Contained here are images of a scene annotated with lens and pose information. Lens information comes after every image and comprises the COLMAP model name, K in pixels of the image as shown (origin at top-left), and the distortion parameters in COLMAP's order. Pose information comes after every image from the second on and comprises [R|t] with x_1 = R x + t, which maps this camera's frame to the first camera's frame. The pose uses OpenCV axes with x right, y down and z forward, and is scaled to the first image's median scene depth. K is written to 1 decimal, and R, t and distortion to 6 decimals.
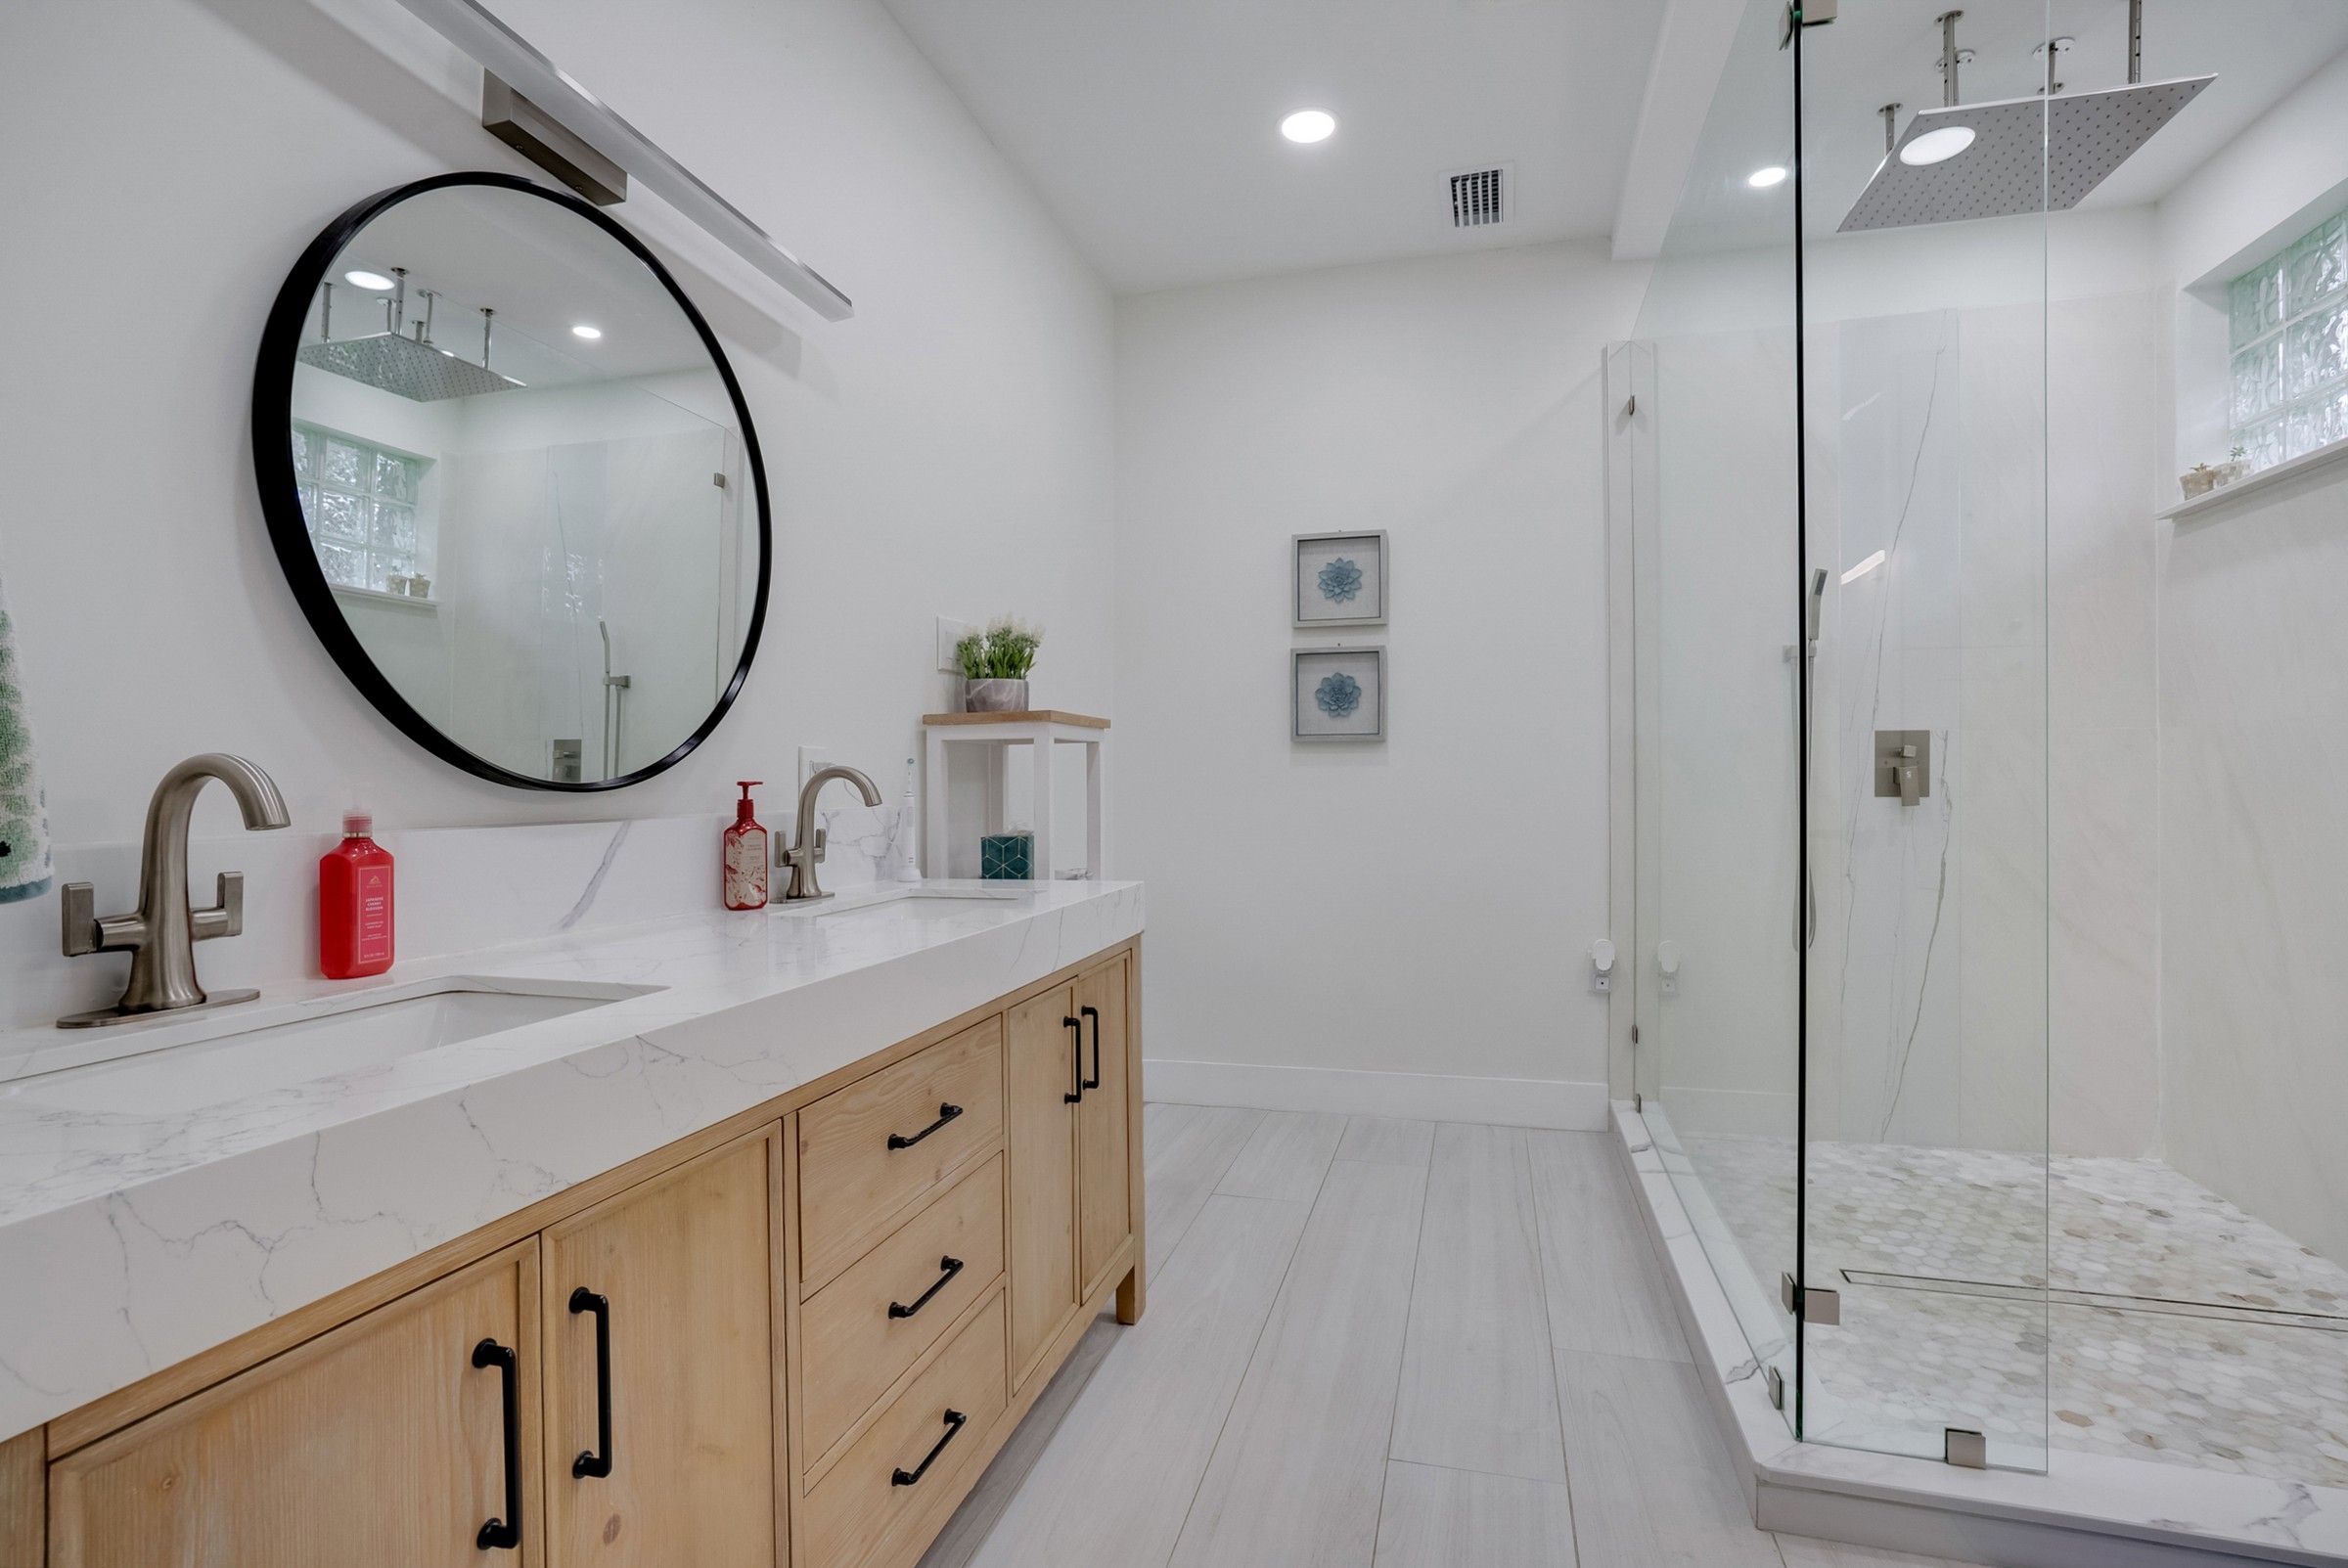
lens RADIAL K [[1094.6, 0, 1166.8], [0, 1094.6, 749.2], [0, 0, 1]] dist [-0.056679, 0.024755]
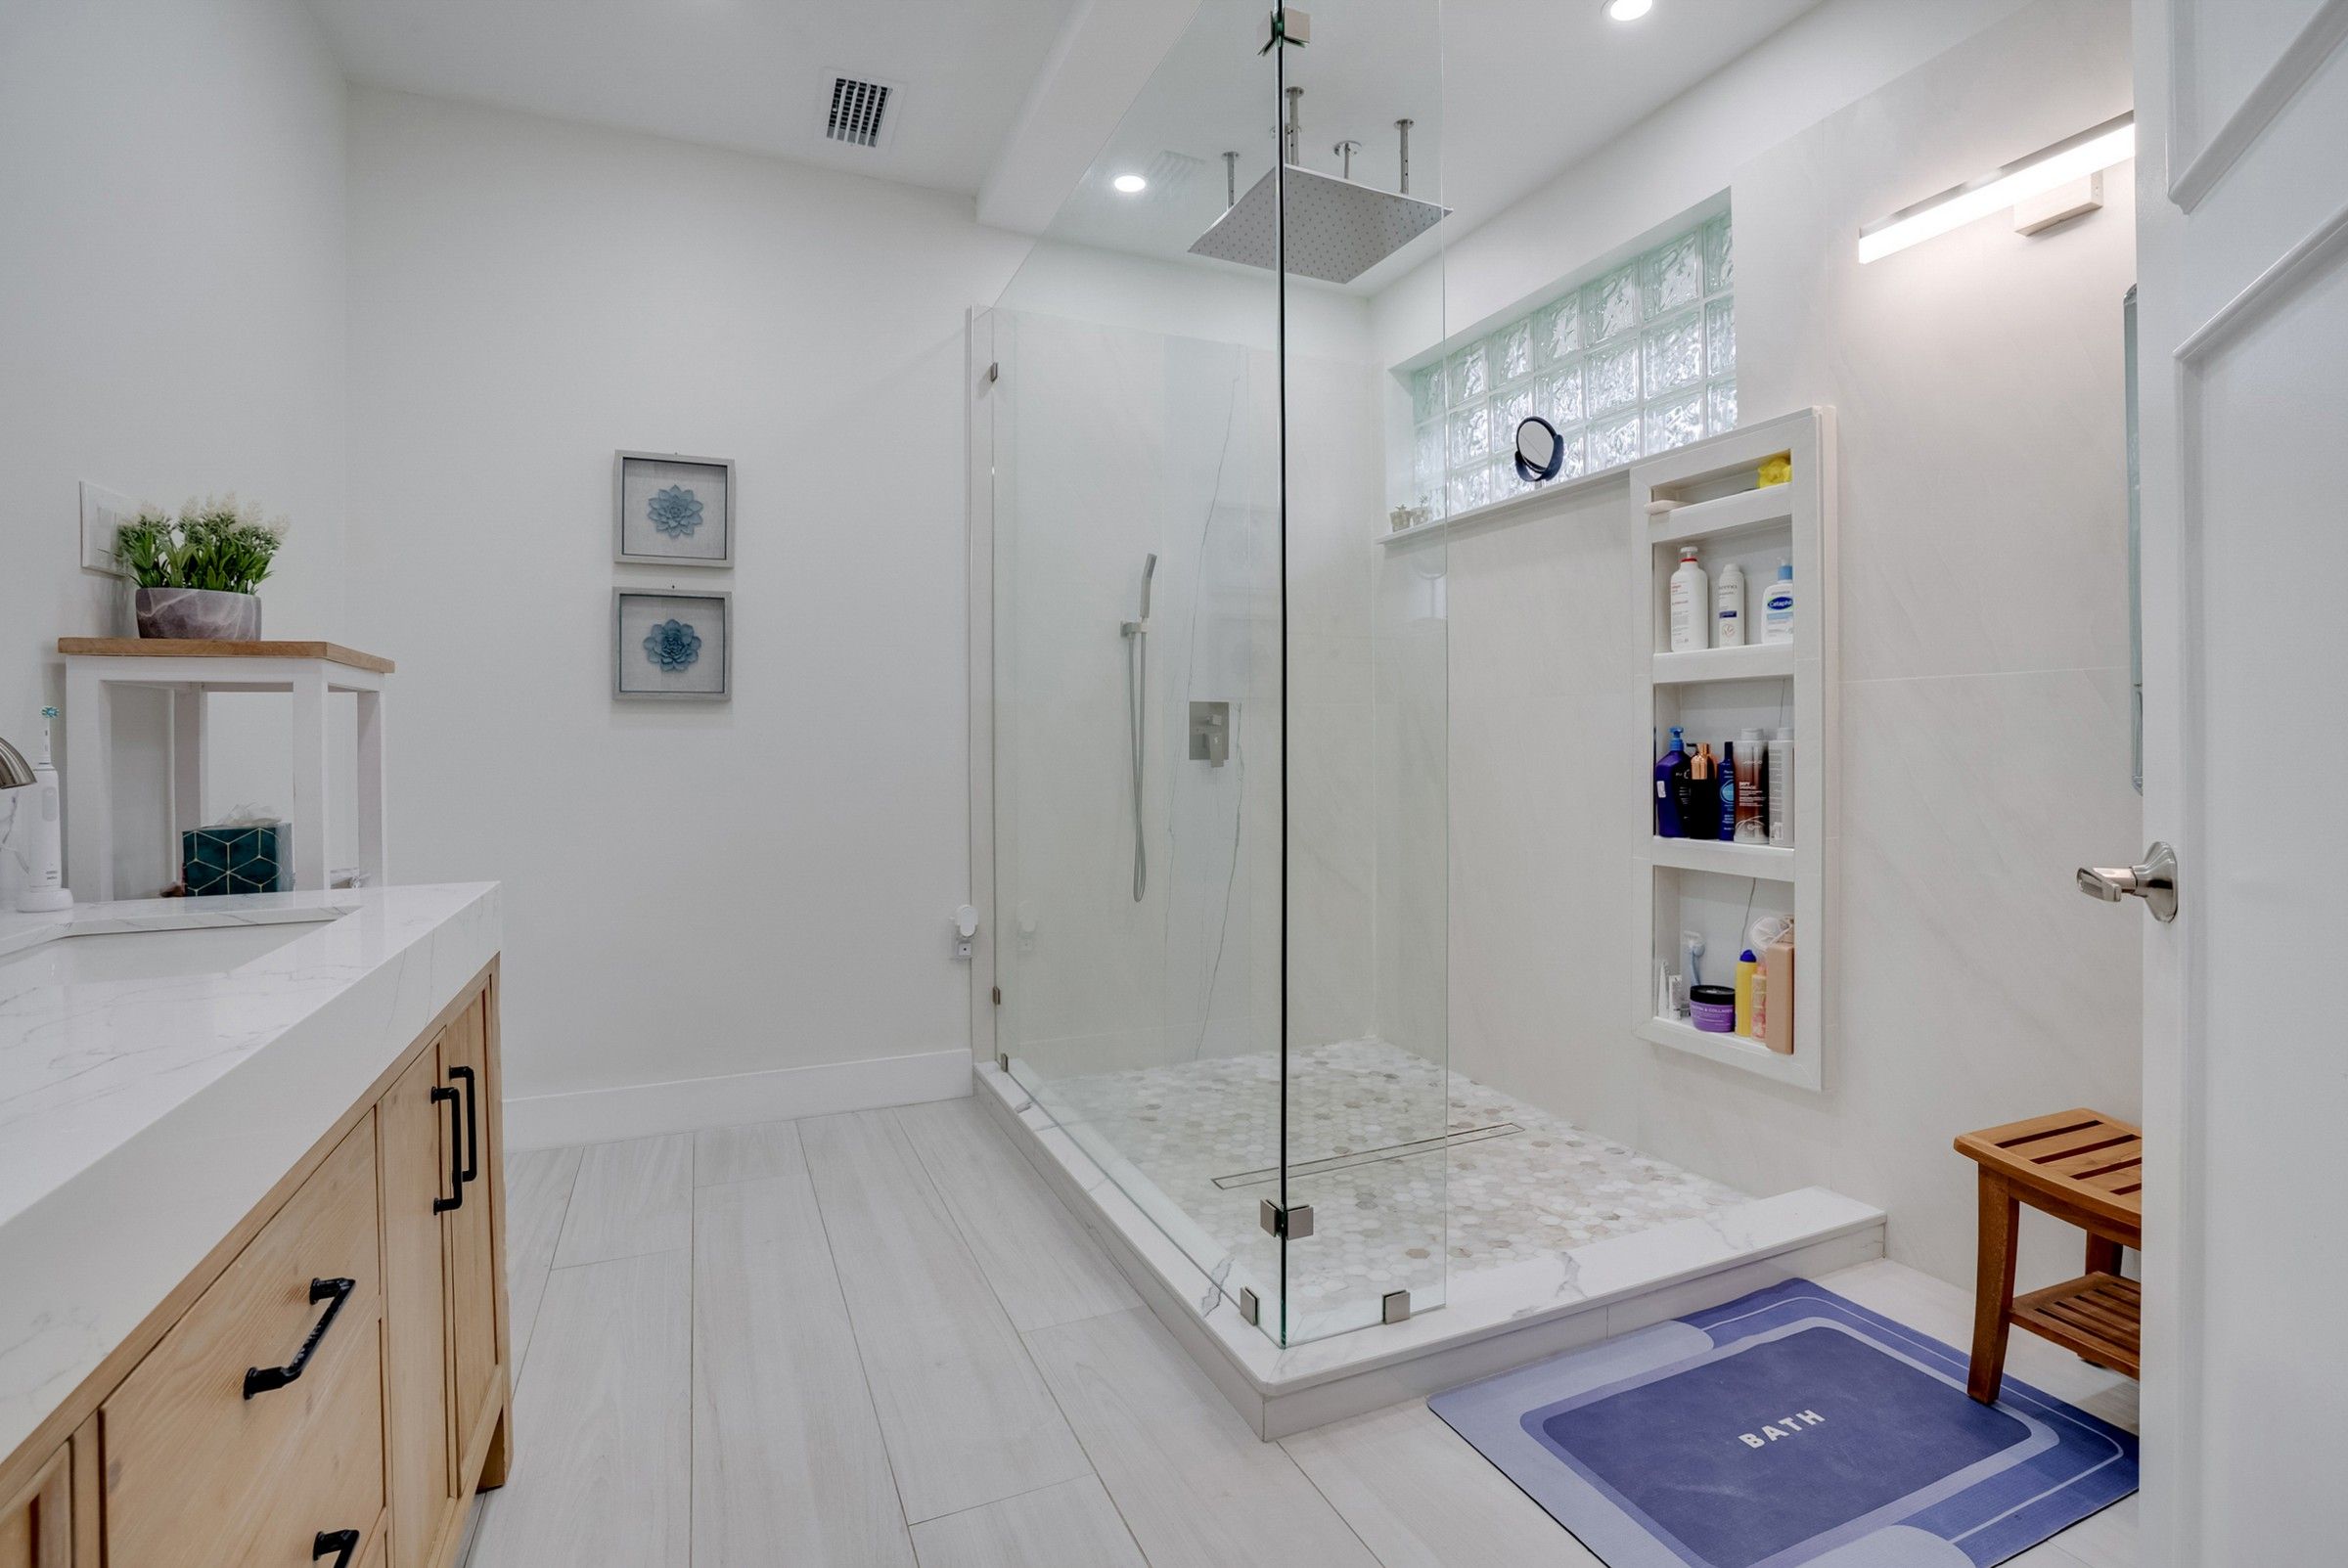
lens RADIAL K [[1094.6, 0, 1166.8], [0, 1094.6, 749.2], [0, 0, 1]] dist [-0.056679, 0.024755]
pose [[0.771545, -0.002957, 0.636167, -0.115685], [-0.015603, 0.999600, 0.023570, 0.006946], [-0.635983, -0.028111, 0.771191, 0.139608]]
